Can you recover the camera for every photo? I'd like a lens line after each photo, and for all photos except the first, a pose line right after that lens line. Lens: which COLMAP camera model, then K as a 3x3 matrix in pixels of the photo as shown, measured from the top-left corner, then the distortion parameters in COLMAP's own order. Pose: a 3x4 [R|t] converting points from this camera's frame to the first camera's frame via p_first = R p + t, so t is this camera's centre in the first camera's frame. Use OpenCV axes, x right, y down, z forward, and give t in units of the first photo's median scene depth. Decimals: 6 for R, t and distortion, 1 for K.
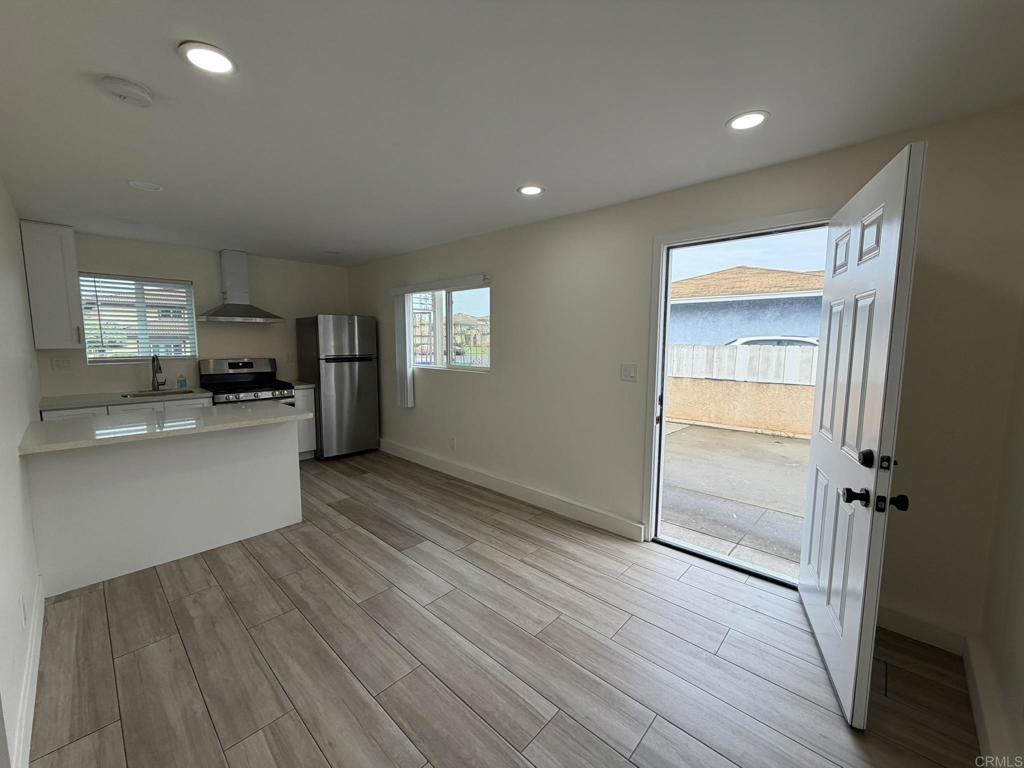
lens RADIAL K [[407.7, 0, 508.2], [0, 407.7, 380.4], [0, 0, 1]] dist [0.003977, -0.000386]
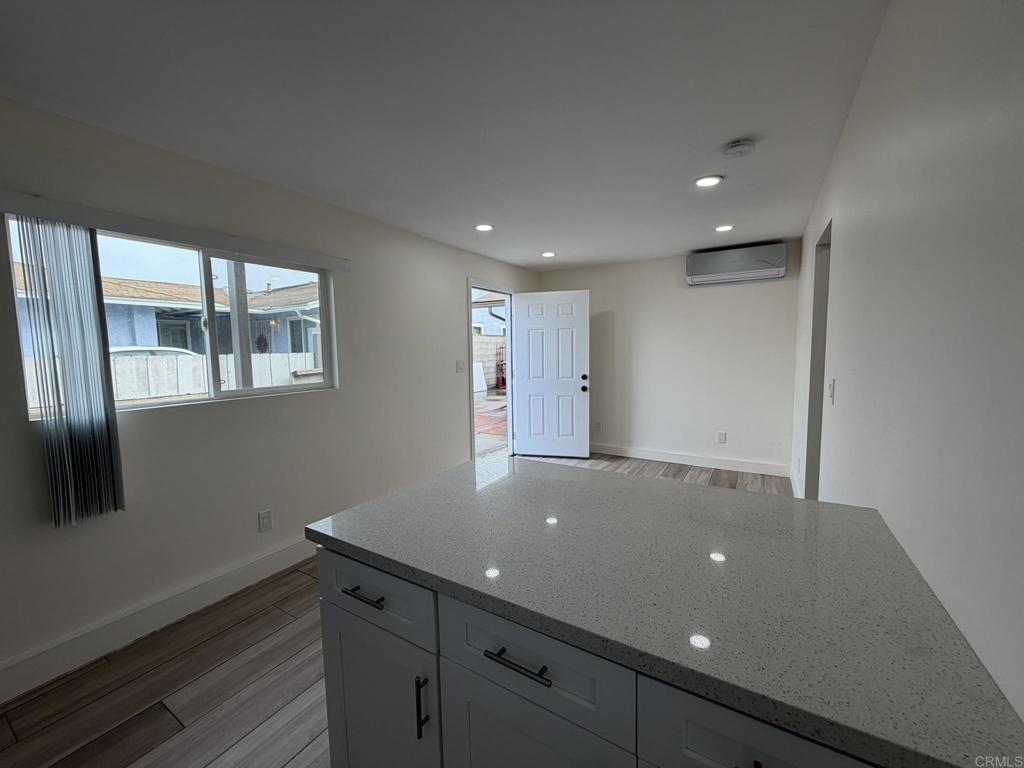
lens RADIAL K [[407.7, 0, 508.3], [0, 407.7, 383.5], [0, 0, 1]] dist [0.003977, -0.000386]
pose [[-0.204421, -0.086154, 0.975084, -0.865257], [0.112653, 0.987430, 0.110862, -0.076894], [-0.972379, 0.132509, -0.192146, 0.843466]]
